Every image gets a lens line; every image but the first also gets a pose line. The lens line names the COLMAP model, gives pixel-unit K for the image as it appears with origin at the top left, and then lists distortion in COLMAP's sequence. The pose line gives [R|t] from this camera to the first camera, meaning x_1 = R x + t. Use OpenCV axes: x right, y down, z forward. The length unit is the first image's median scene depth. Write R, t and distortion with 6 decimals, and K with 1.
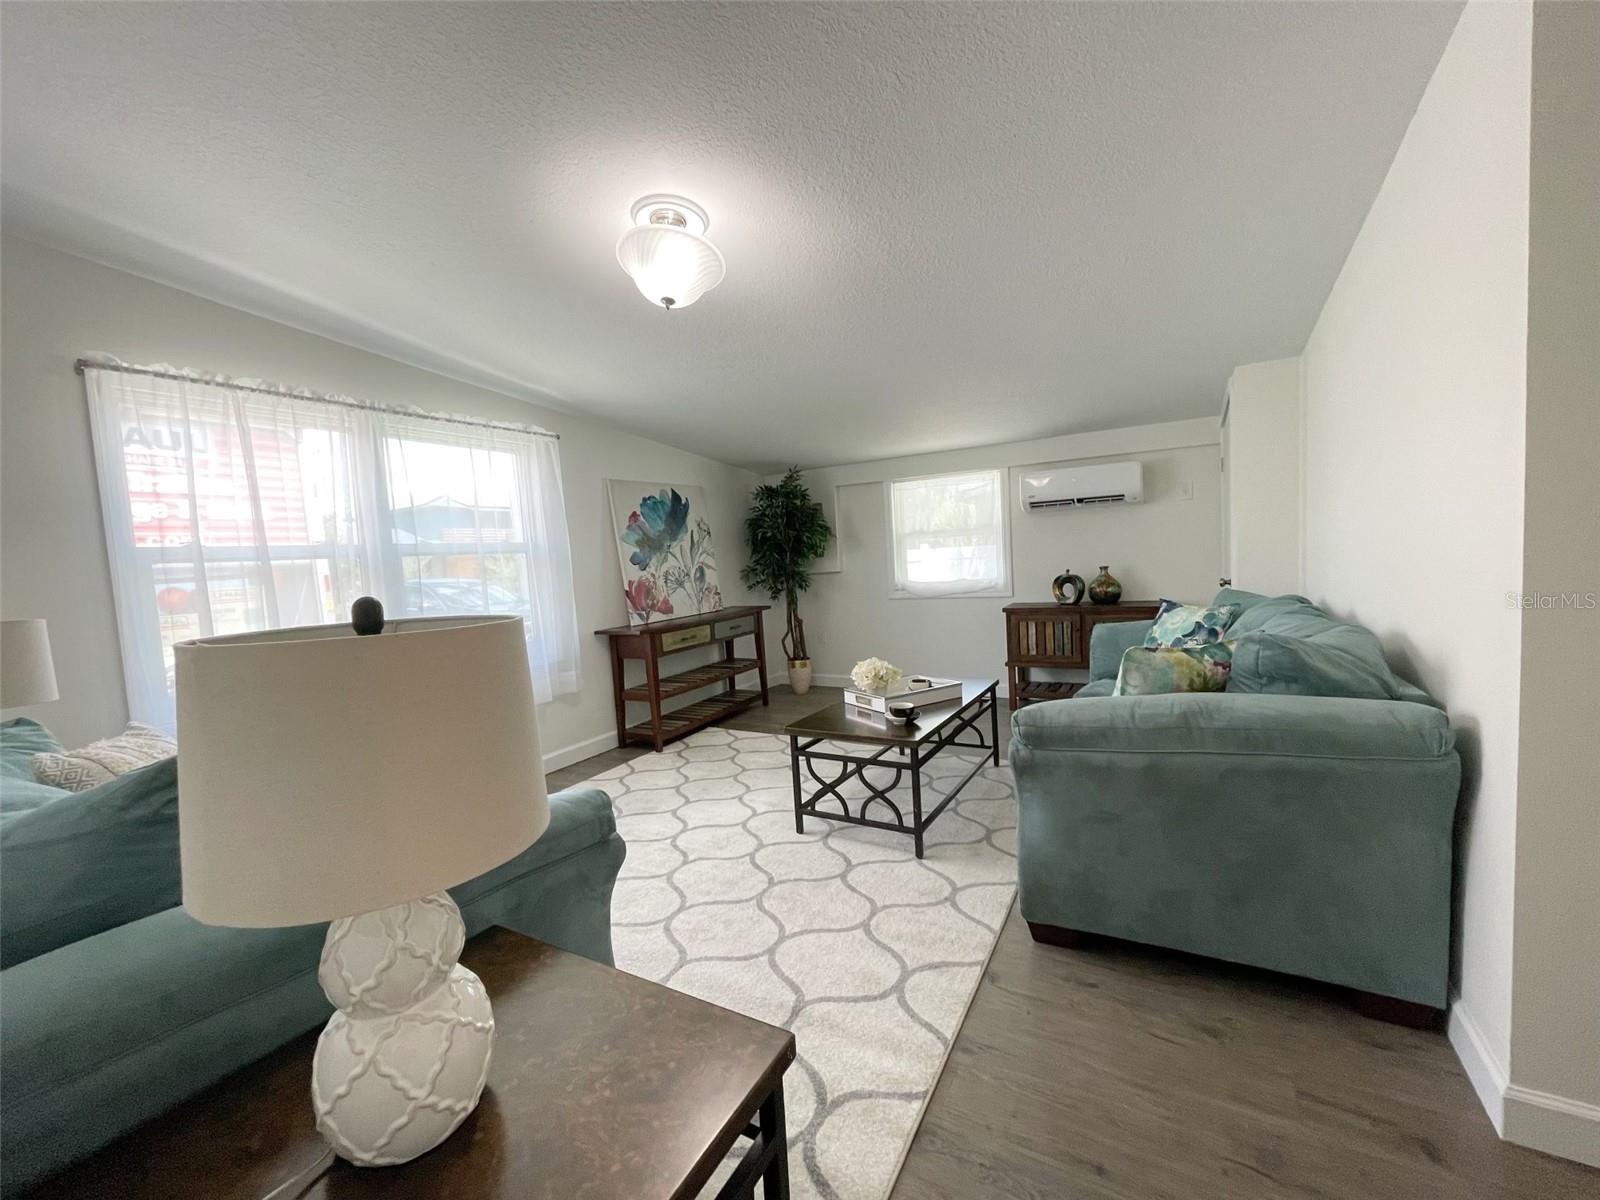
lens RADIAL K [[650.3, 0, 788.0], [0, 650.3, 605.7], [0, 0, 1]] dist [0.000065, -0.000321]
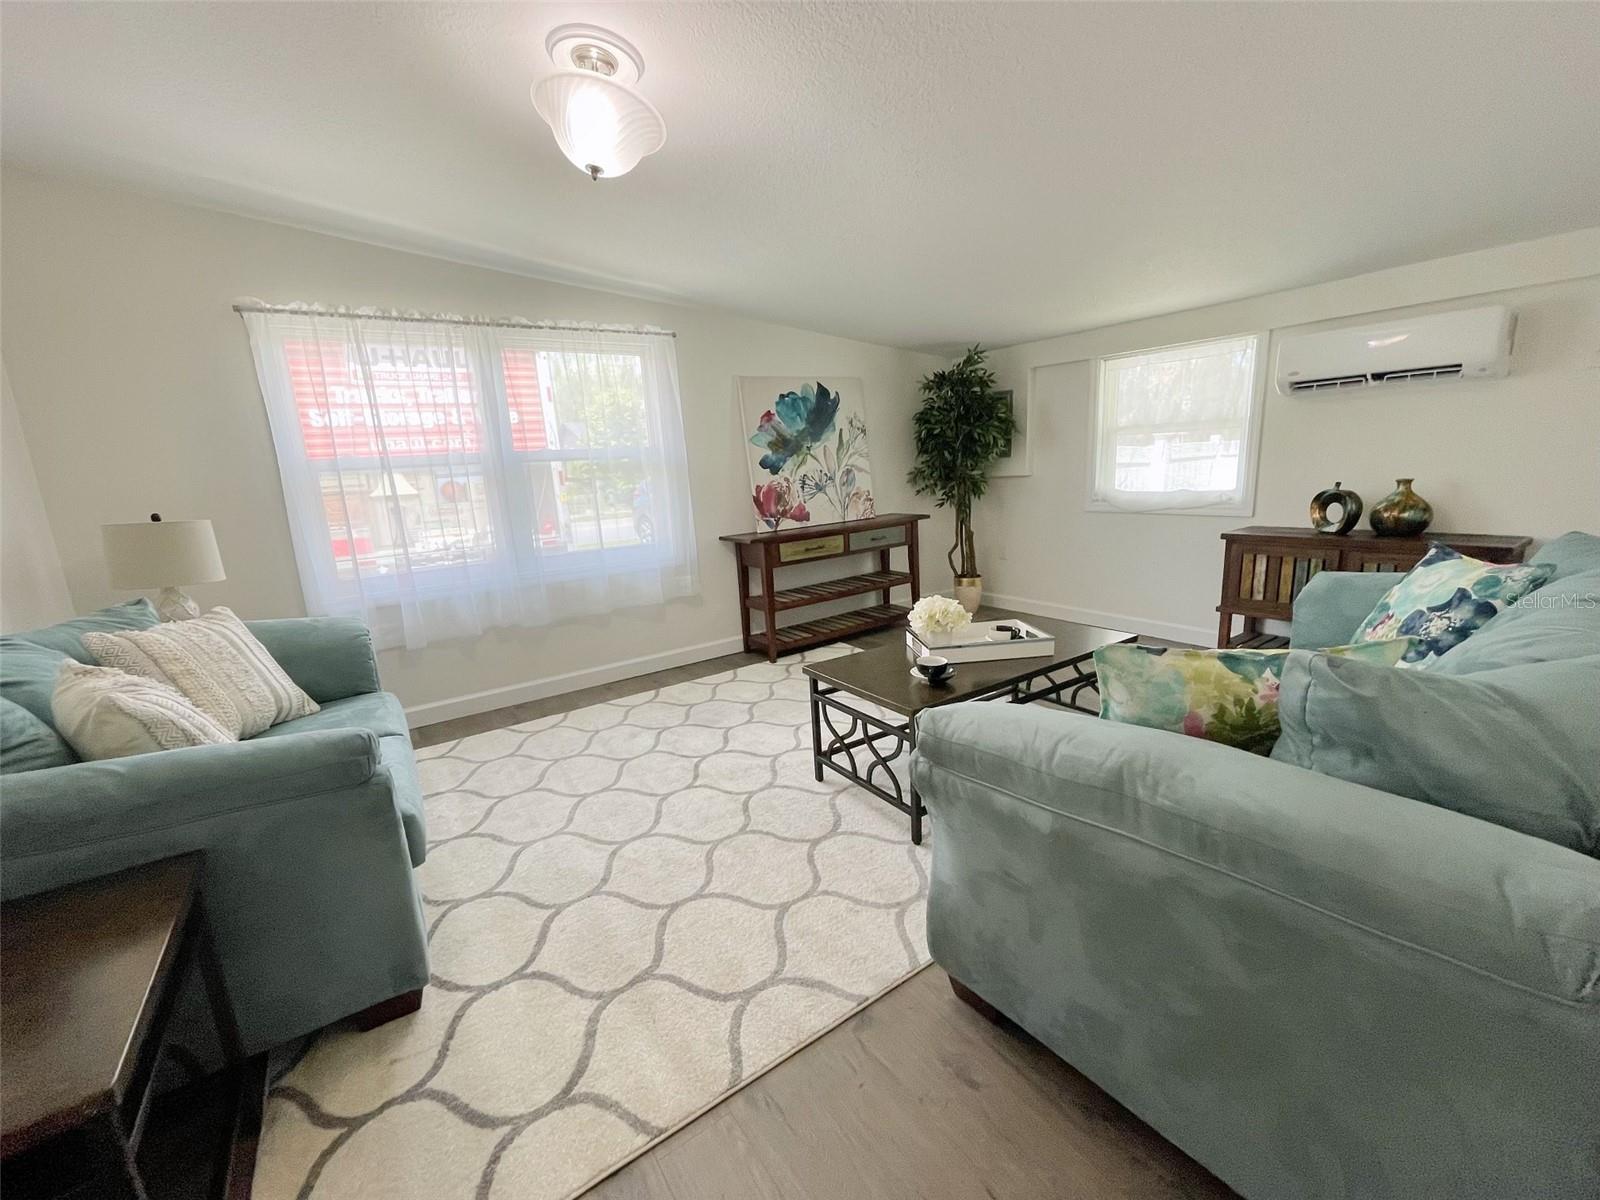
lens RADIAL K [[650.3, 0, 788.0], [0, 650.3, 605.7], [0, 0, 1]] dist [0.000065, -0.000321]
pose [[0.903754, 0.099802, -0.416255, 0.212836], [-0.028864, 0.984435, 0.173363, -0.030752], [0.427078, -0.144663, 0.892568, 0.130038]]
